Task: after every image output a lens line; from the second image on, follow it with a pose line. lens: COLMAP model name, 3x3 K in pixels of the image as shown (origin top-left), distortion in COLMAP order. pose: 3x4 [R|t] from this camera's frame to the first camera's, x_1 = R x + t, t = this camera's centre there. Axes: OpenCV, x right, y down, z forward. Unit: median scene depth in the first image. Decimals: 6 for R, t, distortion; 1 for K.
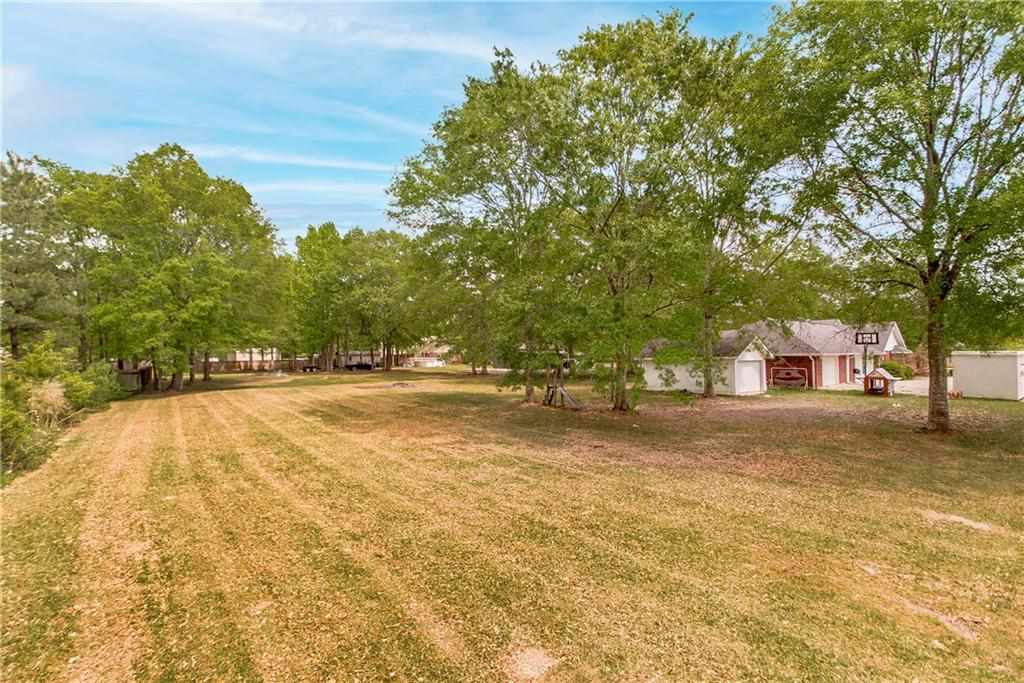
lens RADIAL K [[445.8, 0, 512.0], [0, 445.8, 341.5], [0, 0, 1]] dist [0.013845, -0.000173]
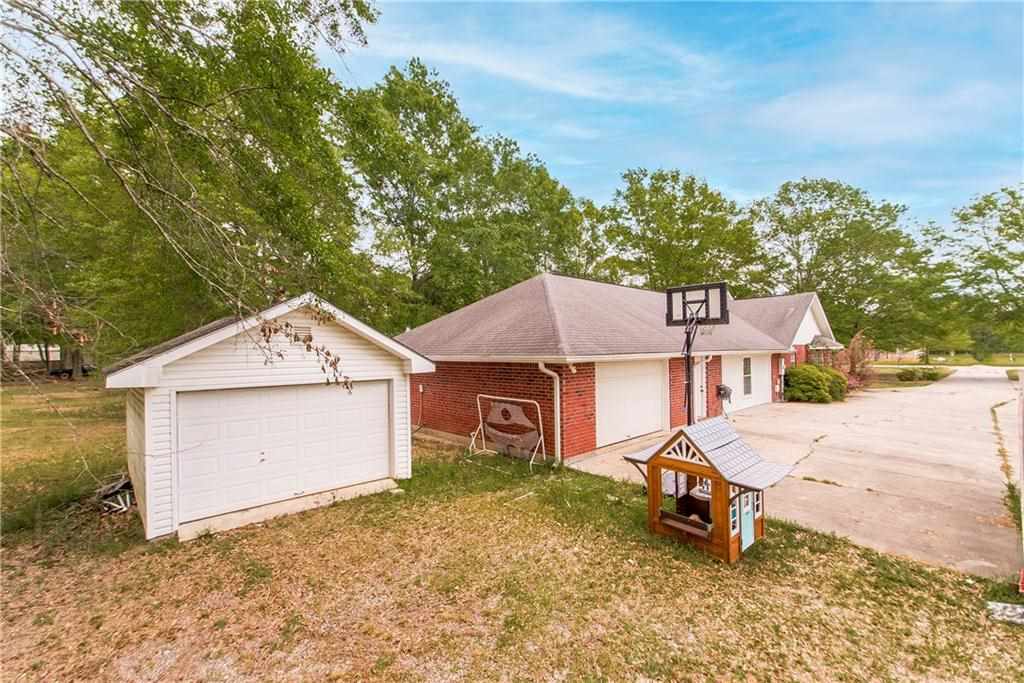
lens RADIAL K [[445.8, 0, 512.0], [0, 445.8, 341.5], [0, 0, 1]] dist [0.013845, -0.000173]
pose [[0.996396, -0.003211, 0.084762, 0.603030], [0.002213, 0.999927, 0.011860, 0.012762], [-0.084794, -0.011630, 0.996331, 0.671516]]
